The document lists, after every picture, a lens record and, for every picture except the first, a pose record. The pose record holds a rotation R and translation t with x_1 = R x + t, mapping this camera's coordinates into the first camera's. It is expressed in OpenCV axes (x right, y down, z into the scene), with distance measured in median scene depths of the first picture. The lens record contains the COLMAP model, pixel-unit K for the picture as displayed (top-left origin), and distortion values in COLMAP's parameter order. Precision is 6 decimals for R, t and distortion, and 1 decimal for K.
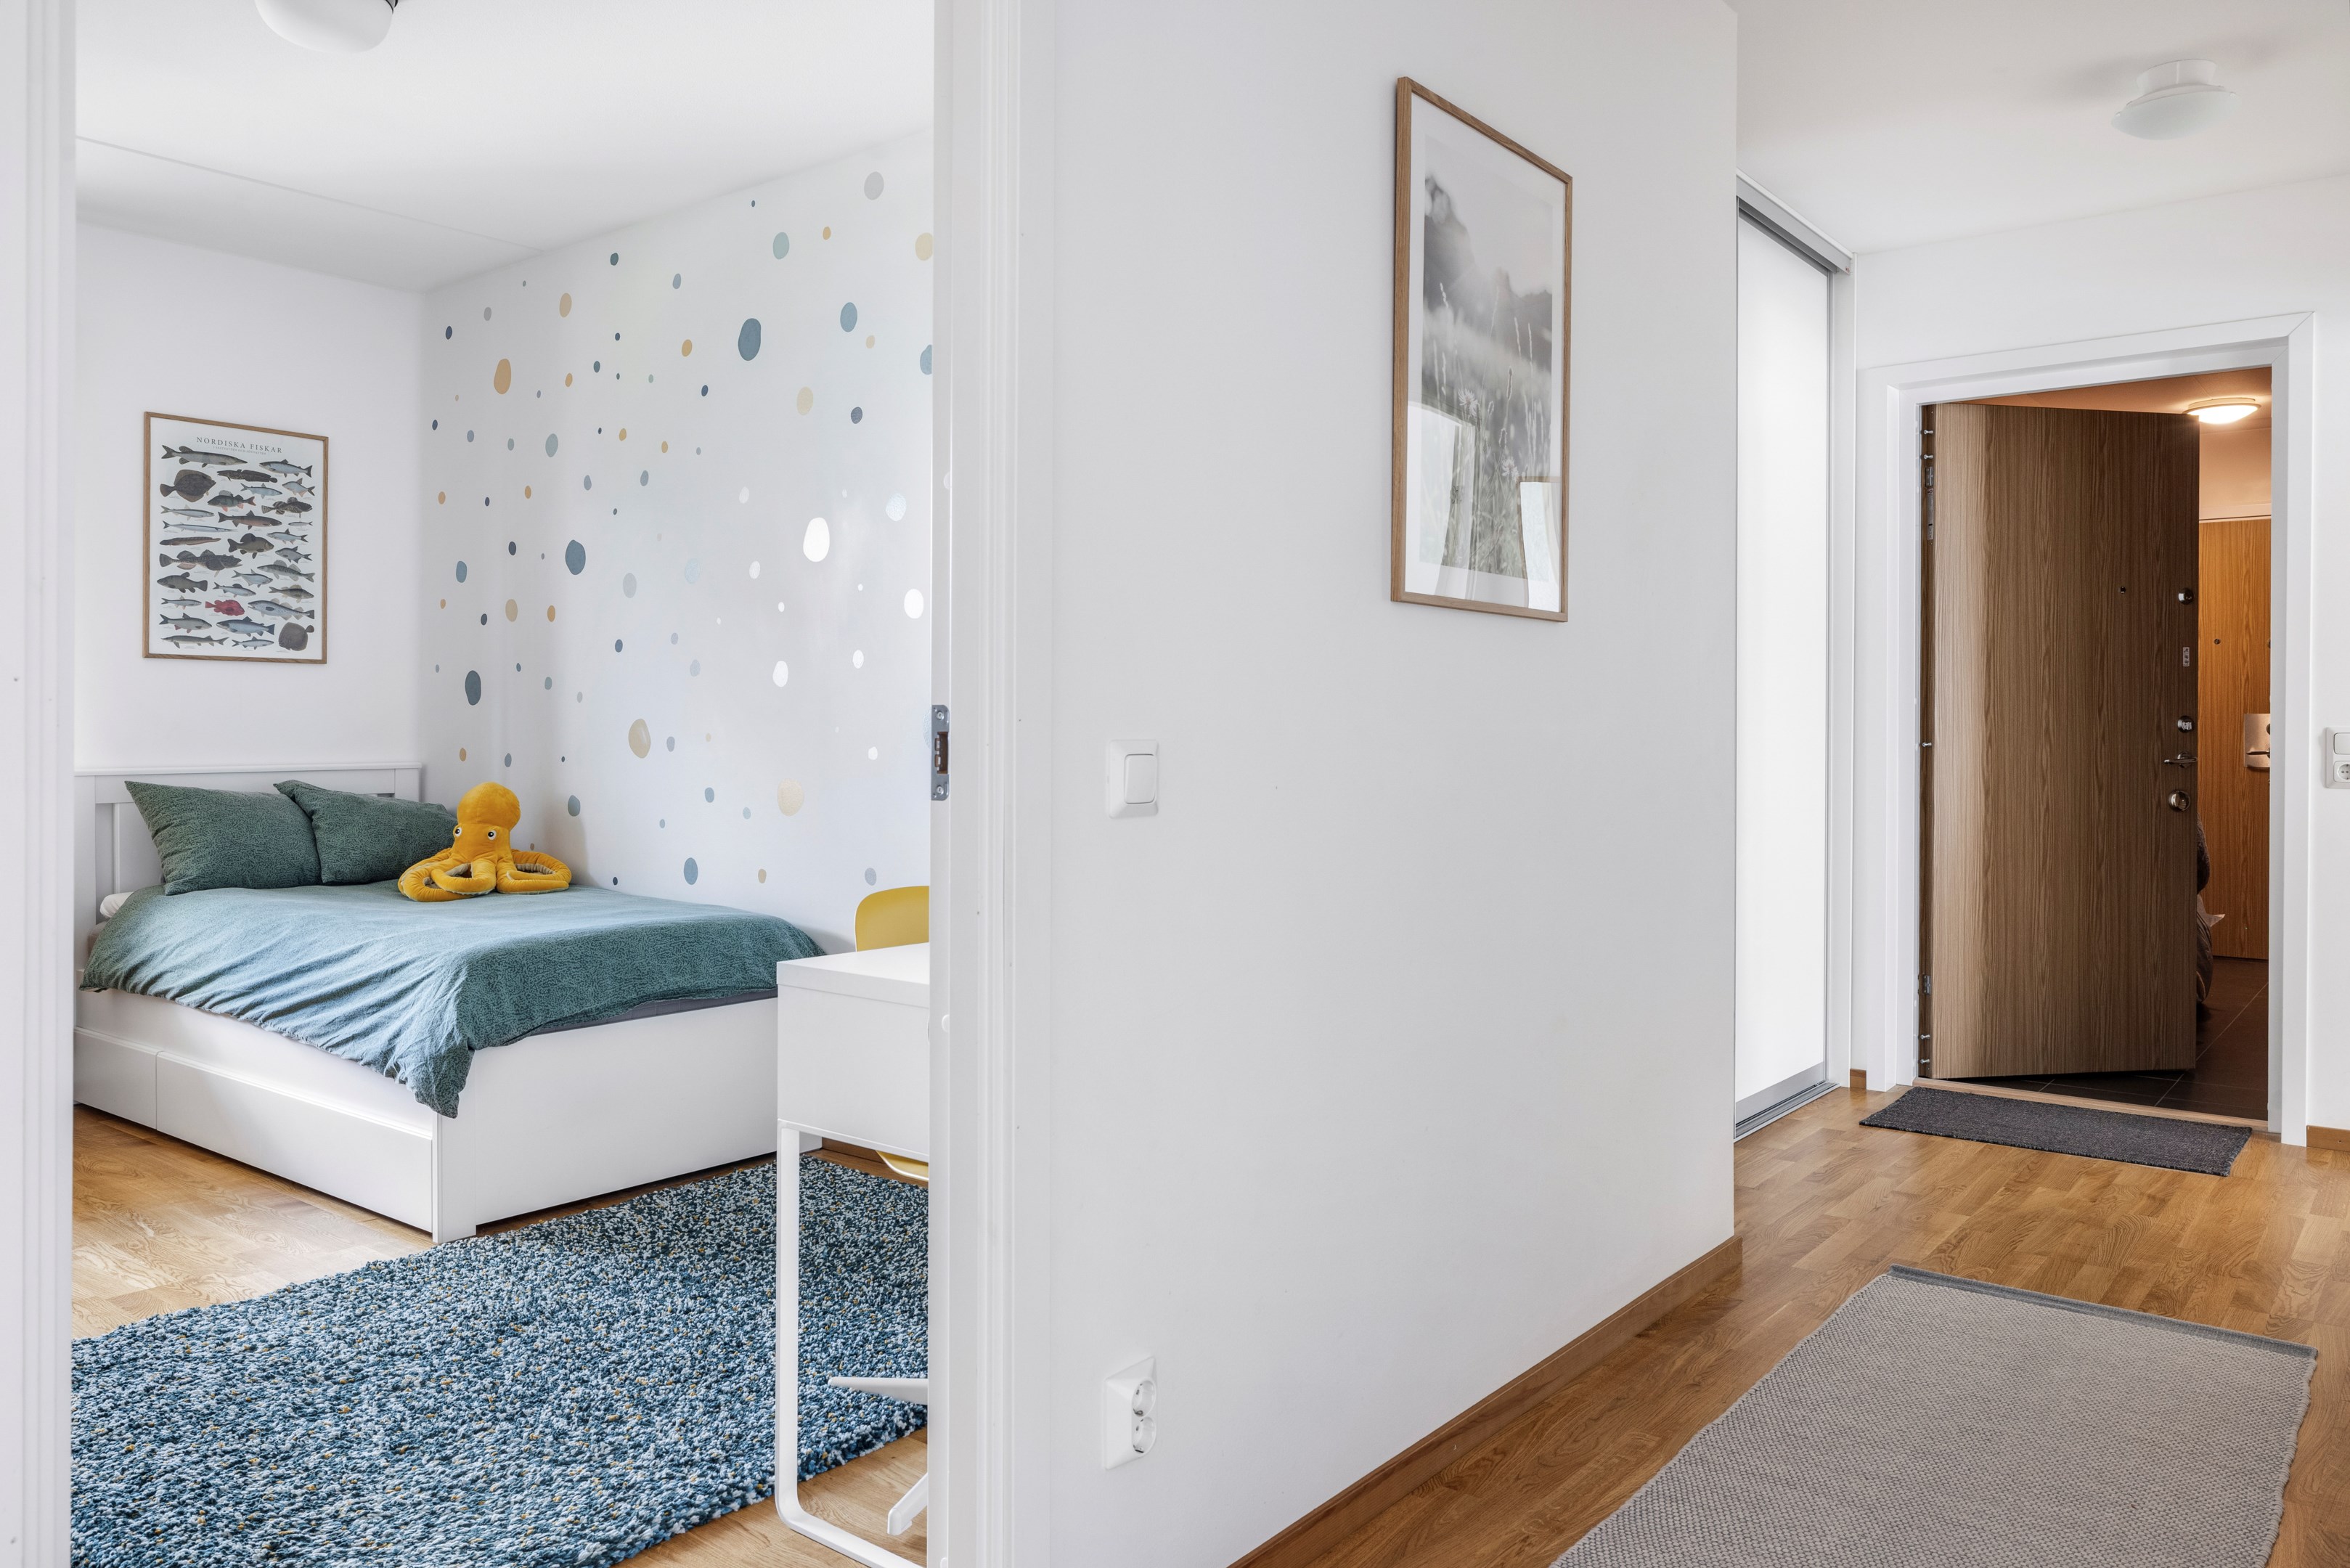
lens RADIAL K [[1661.0, 0, 1152.1], [0, 1661.0, 729.2], [0, 0, 1]] dist [-0.004176, -0.004398]
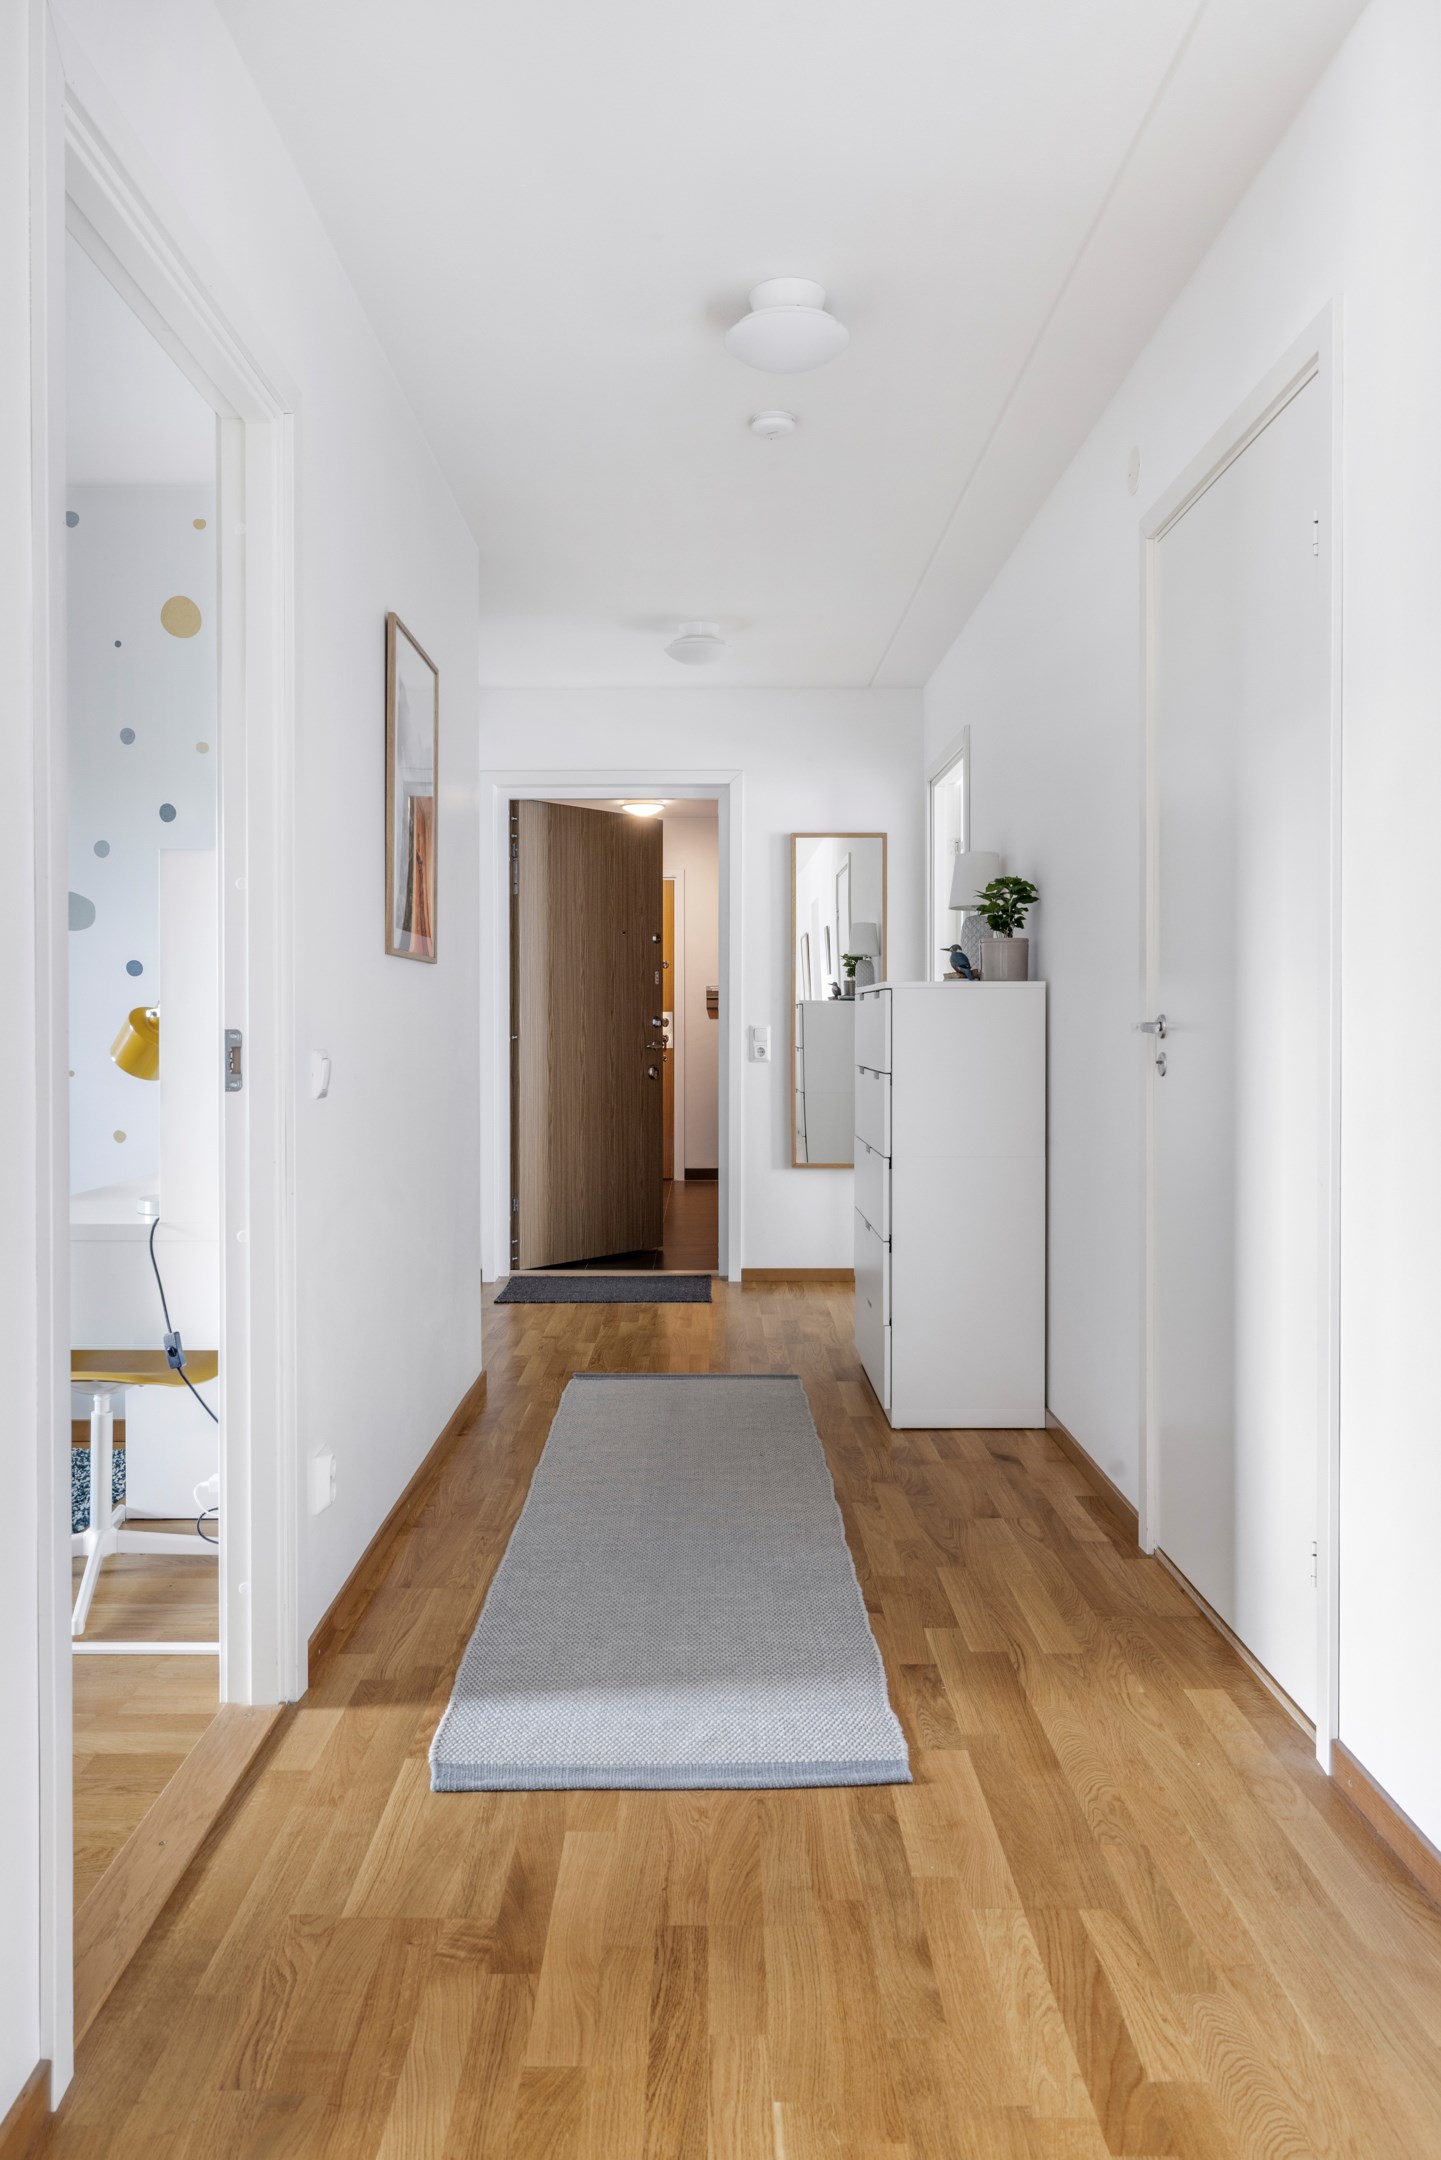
lens RADIAL K [[1462.7, 0, 708.7], [0, 1462.7, 1020.8], [0, 0, 1]] dist [-0.002101, 0.005407]
pose [[0.787349, -0.004814, 0.616489, -0.231489], [0.004595, 0.999988, 0.001940, -0.008598], [-0.616490, 0.001305, 0.787361, -0.125498]]
